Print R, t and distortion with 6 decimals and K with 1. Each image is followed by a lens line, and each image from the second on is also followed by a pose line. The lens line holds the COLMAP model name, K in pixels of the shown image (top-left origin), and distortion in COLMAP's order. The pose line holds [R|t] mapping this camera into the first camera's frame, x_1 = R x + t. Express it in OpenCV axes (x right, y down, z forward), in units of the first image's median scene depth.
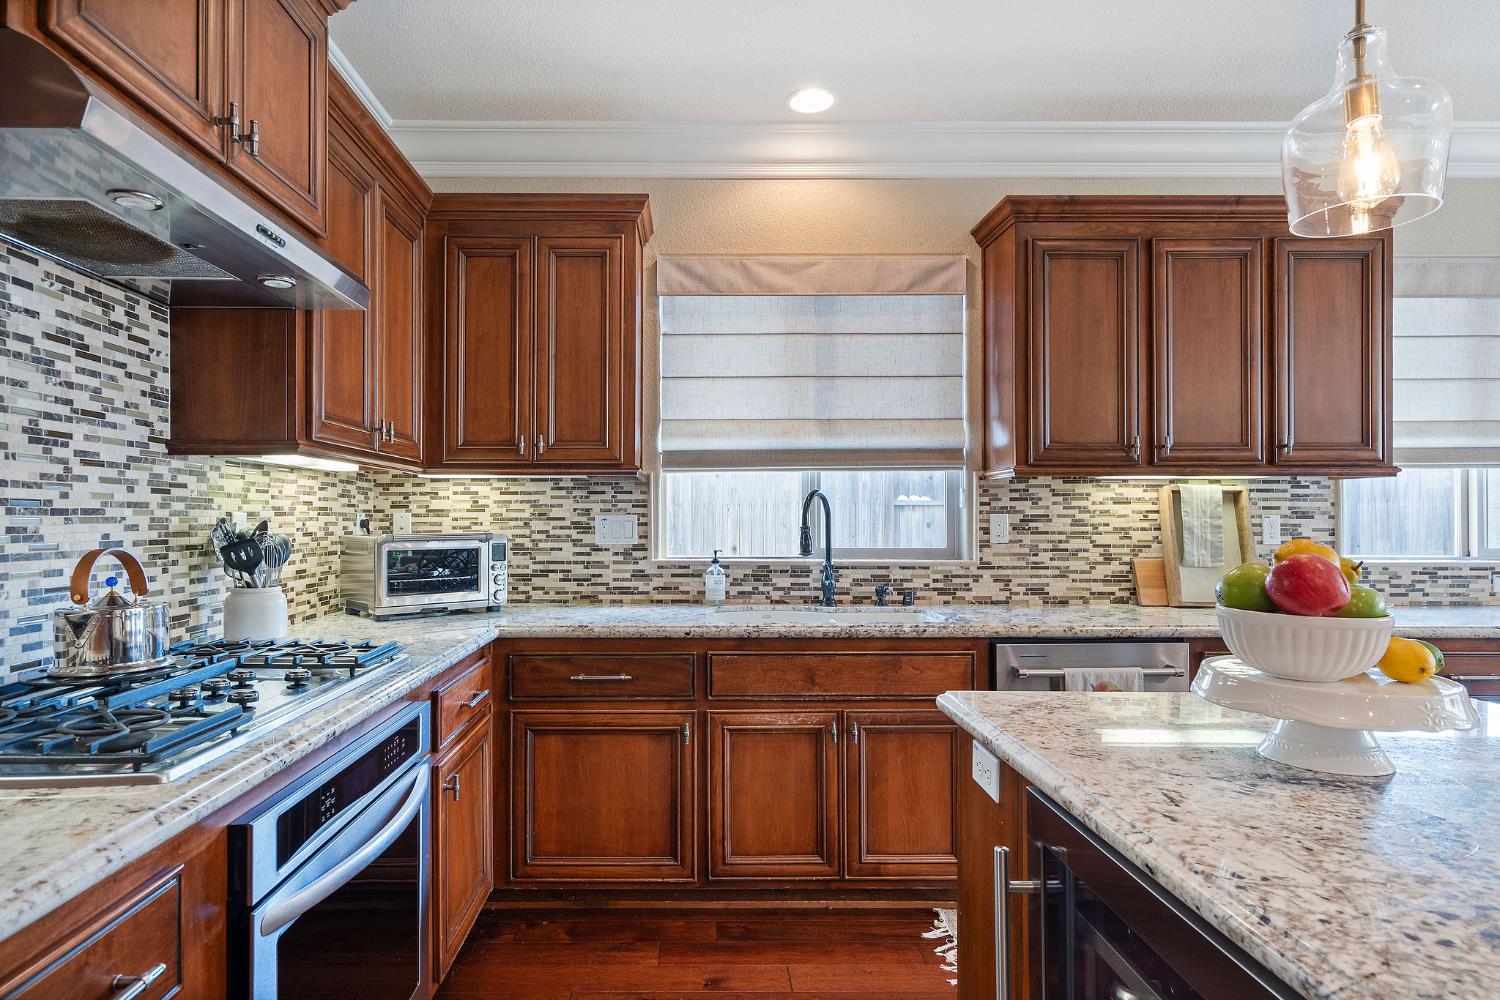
lens RADIAL K [[837.1, 0, 710.2], [0, 837.1, 514.5], [0, 0, 1]] dist [0.004440, 0.005238]
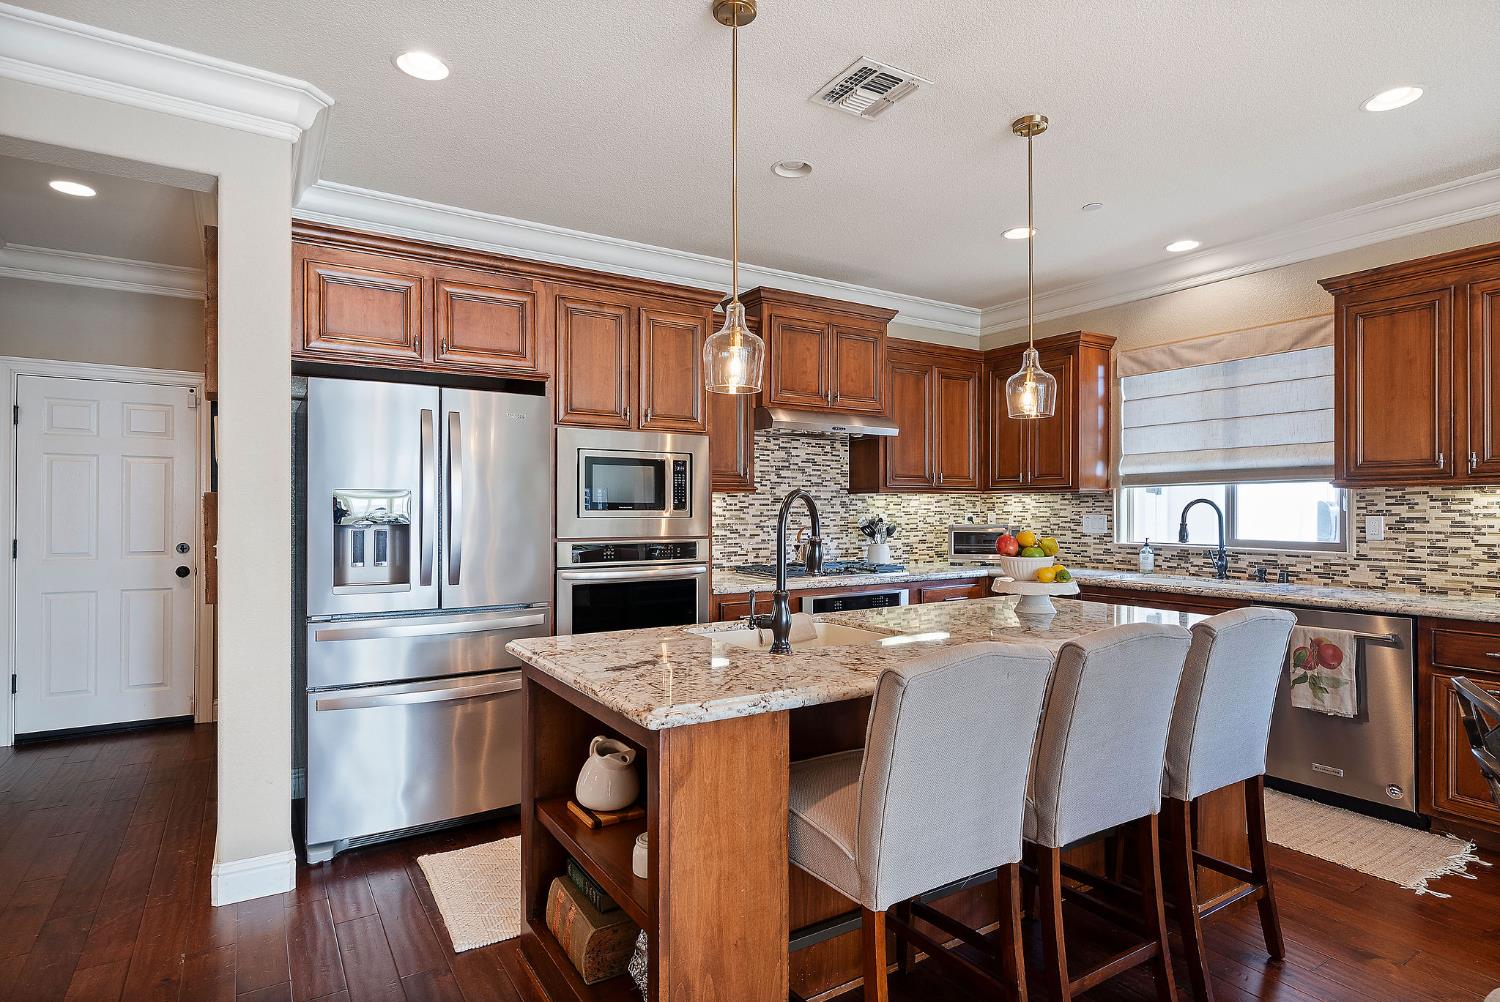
lens RADIAL K [[779.2, 0, 764.0], [0, 779.2, 506.9], [0, 0, 1]] dist [0.007758, -0.001438]
pose [[0.546624, -0.001886, -0.837376, 0.825878], [0.004142, 0.999991, 0.000452, -0.018800], [0.837368, -0.003716, 0.546627, -0.388784]]
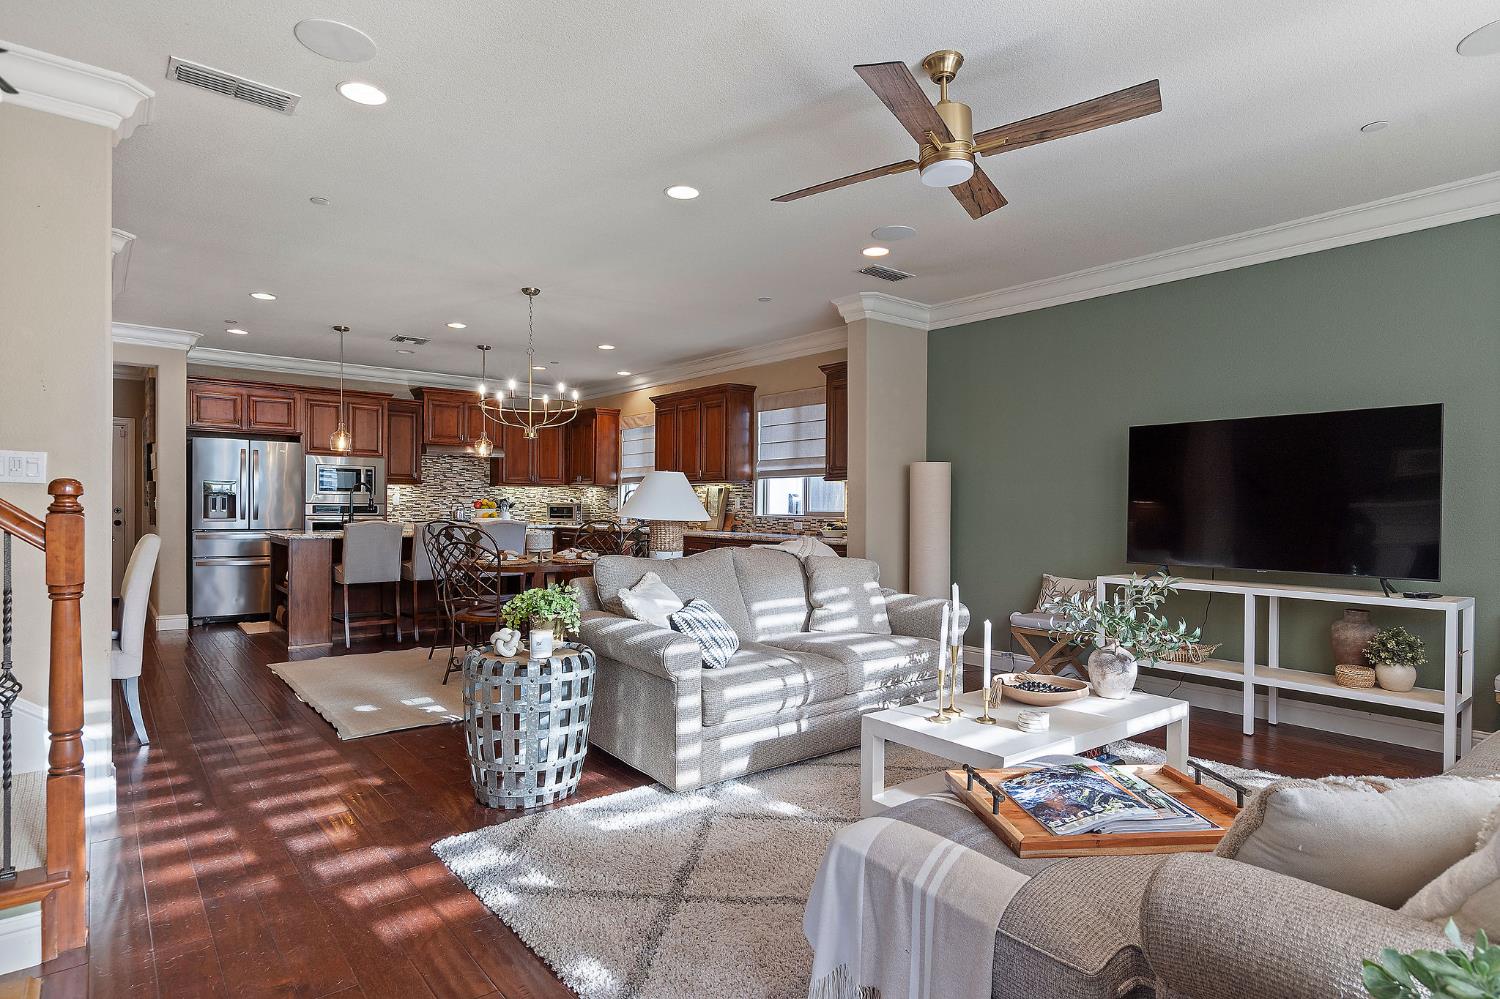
lens RADIAL K [[779.2, 0, 756.4], [0, 779.2, 511.0], [0, 0, 1]] dist [0.007758, -0.001438]
pose [[0.636261, 0.010706, -0.771399, 2.631443], [-0.005082, 0.999940, 0.009686, 0.019800], [0.771457, -0.002242, 0.636278, -0.522583]]
